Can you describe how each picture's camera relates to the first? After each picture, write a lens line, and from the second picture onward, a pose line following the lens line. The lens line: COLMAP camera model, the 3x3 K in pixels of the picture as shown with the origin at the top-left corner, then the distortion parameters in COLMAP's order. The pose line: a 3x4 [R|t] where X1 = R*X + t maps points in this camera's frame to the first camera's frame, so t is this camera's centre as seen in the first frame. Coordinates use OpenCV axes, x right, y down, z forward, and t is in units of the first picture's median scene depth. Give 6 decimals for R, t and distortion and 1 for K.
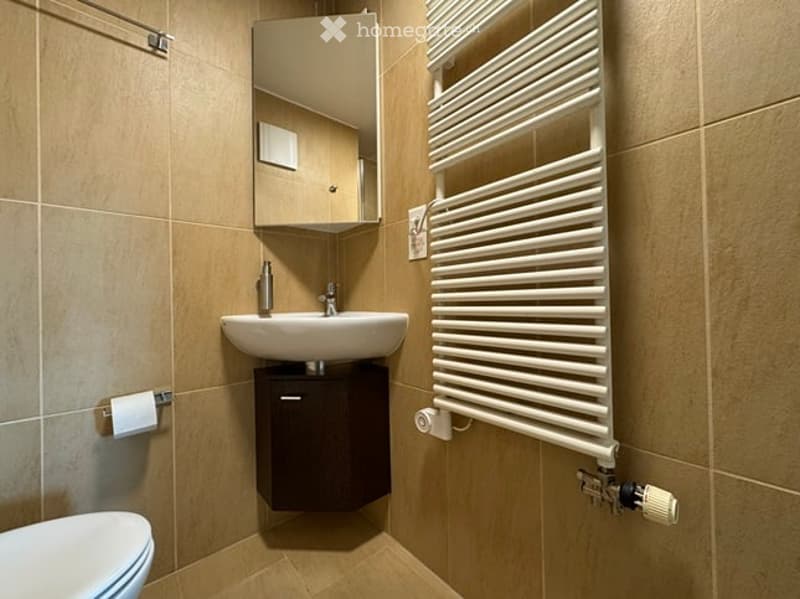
lens RADIAL K [[317.7, 0, 400.0], [0, 317.7, 298.6], [0, 0, 1]] dist [-0.003070, 0.000281]
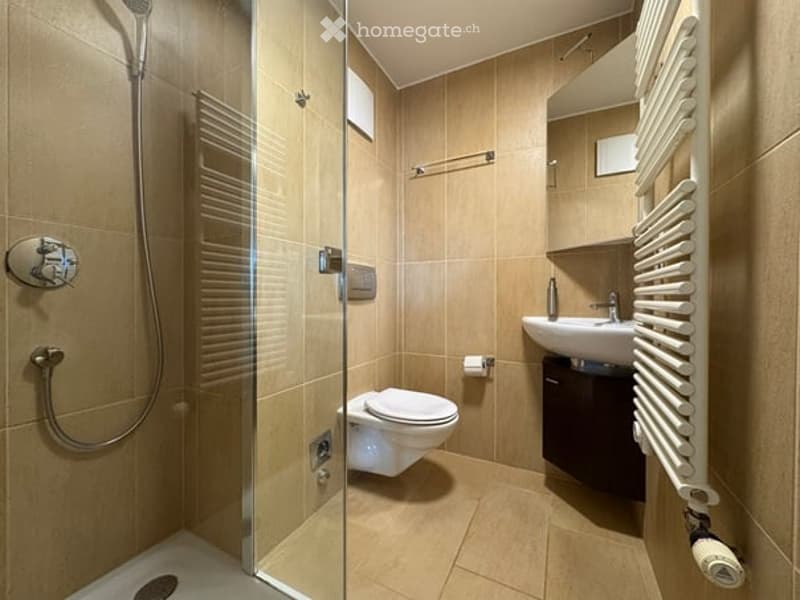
lens RADIAL K [[317.7, 0, 397.9], [0, 317.7, 298.2], [0, 0, 1]] dist [-0.003070, 0.000281]
pose [[0.361519, 0.018815, -0.932175, 0.608152], [0.005574, 0.999735, 0.022341, -0.067528], [0.932348, -0.013273, 0.361318, -0.091763]]
